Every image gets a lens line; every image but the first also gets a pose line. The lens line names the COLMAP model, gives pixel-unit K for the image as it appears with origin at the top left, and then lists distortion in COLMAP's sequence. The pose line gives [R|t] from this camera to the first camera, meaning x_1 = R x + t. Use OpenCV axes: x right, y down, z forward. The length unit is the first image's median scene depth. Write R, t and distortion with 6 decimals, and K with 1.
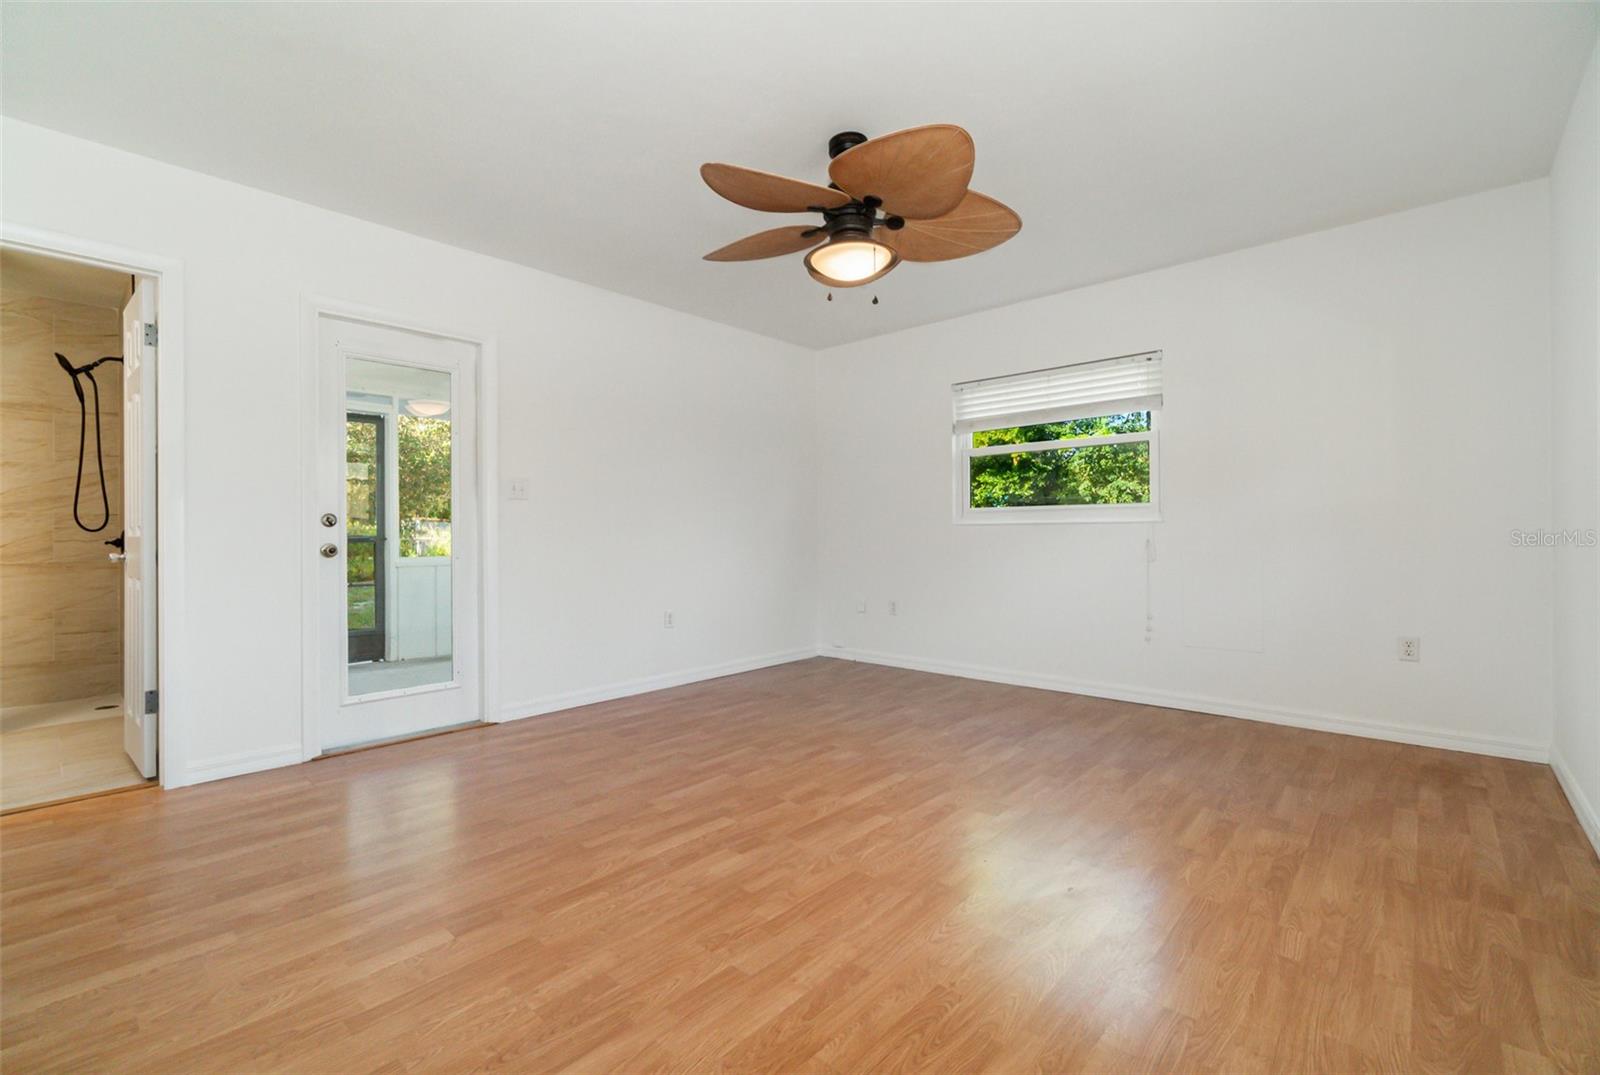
lens RADIAL K [[699.1, 0, 772.0], [0, 699.1, 533.4], [0, 0, 1]] dist [-0.001706, 0.001287]
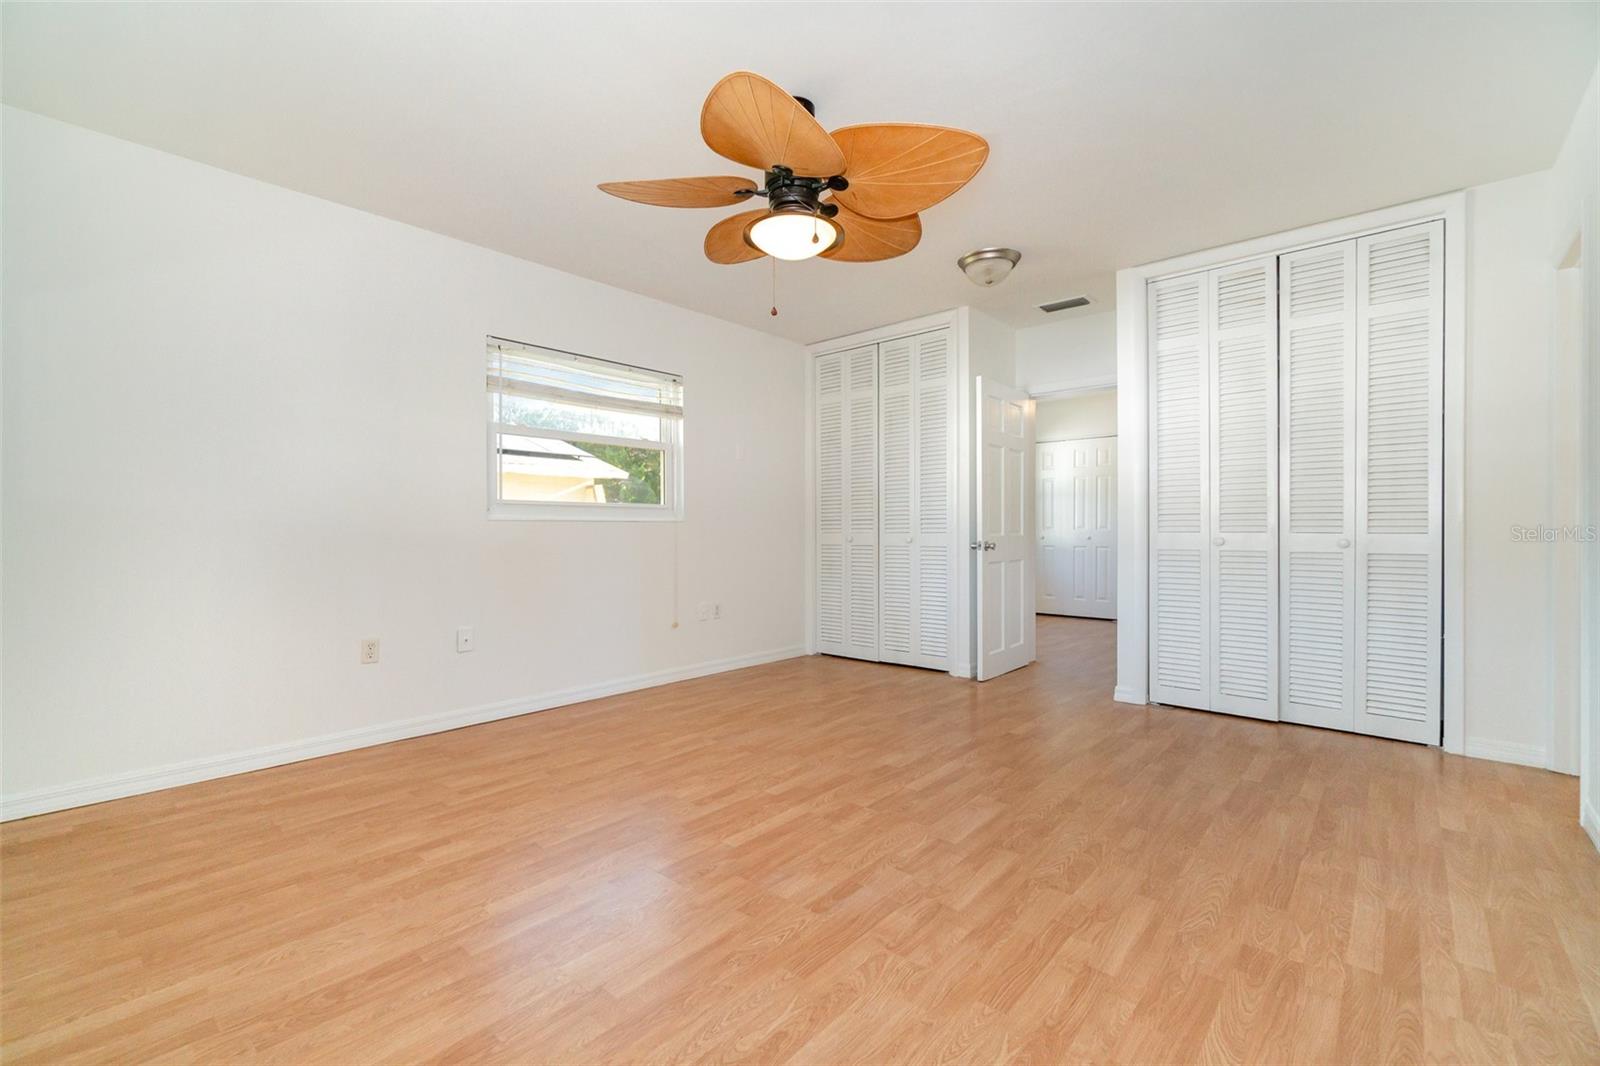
lens RADIAL K [[689.5, 0, 791.2], [0, 689.5, 536.5], [0, 0, 1]] dist [0.000046, -0.001128]
pose [[-0.999283, 0.006728, -0.037267, 0.161691], [0.006317, 0.999918, 0.011133, -0.002903], [0.037339, 0.010889, -0.999243, 2.002116]]
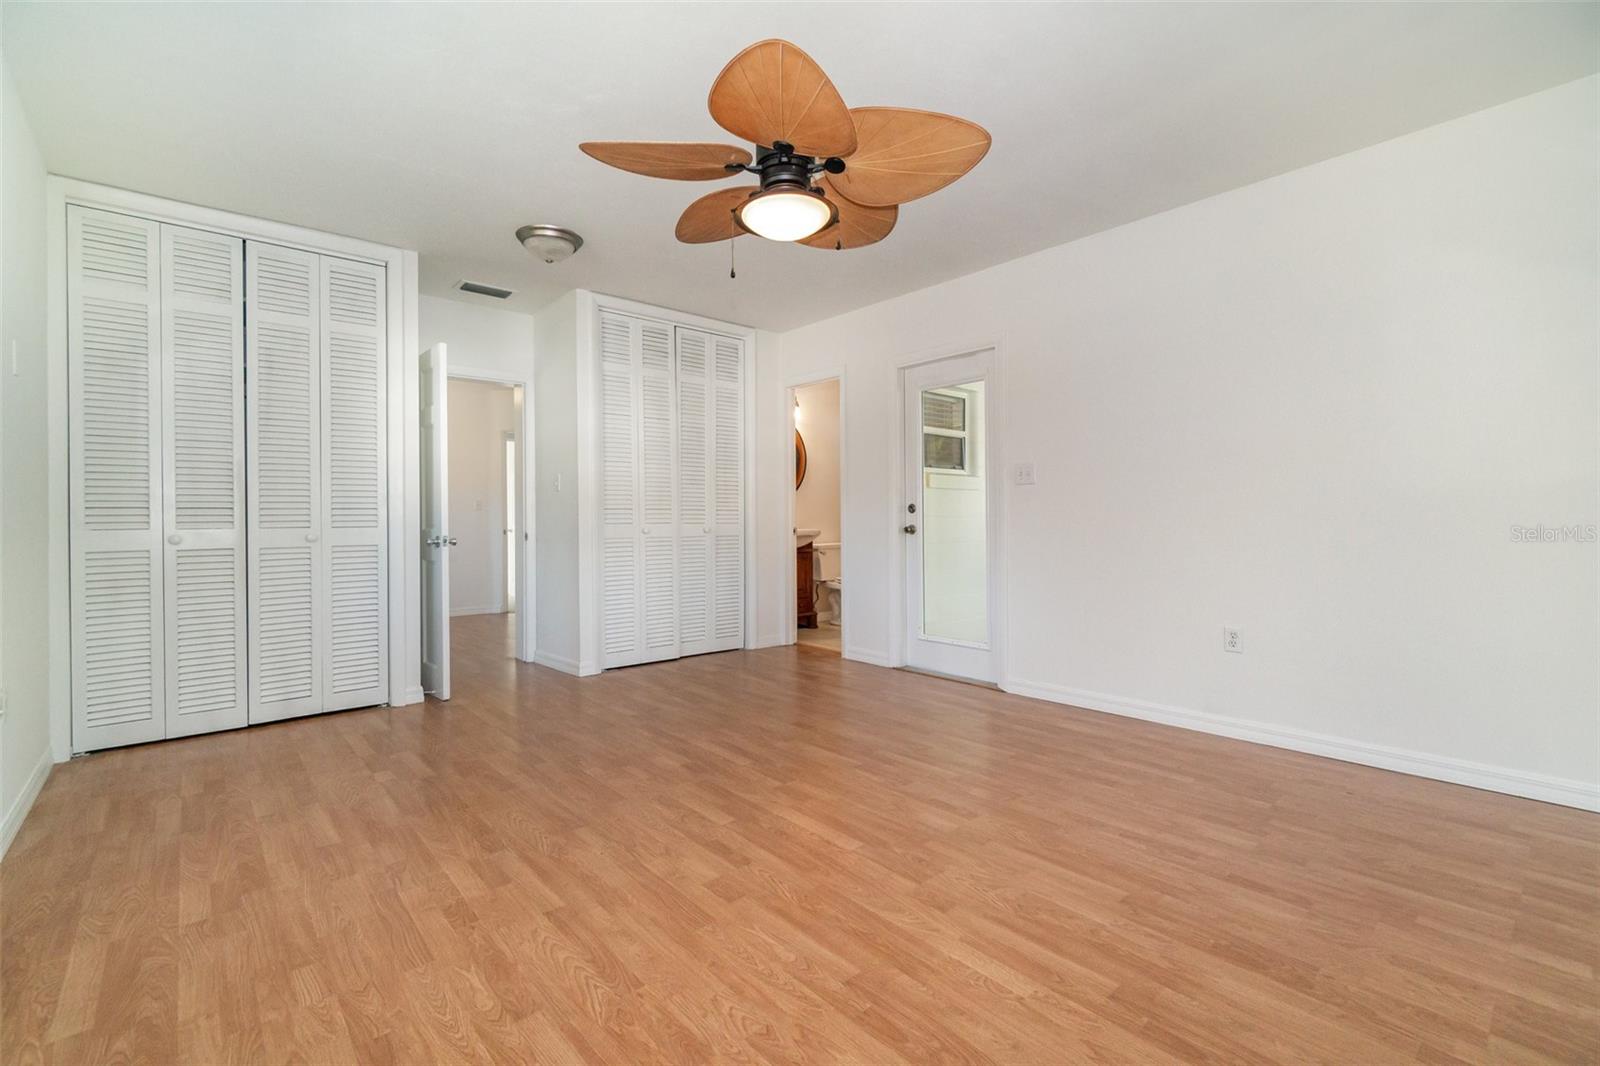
lens RADIAL K [[689.5, 0, 783.2], [0, 689.5, 512.5], [0, 0, 1]] dist [0.000046, -0.001128]
pose [[-0.101691, -0.006024, -0.994798, 1.045723], [0.008314, 0.999942, -0.006905, -0.003018], [0.994781, -0.008973, -0.101635, 1.136273]]
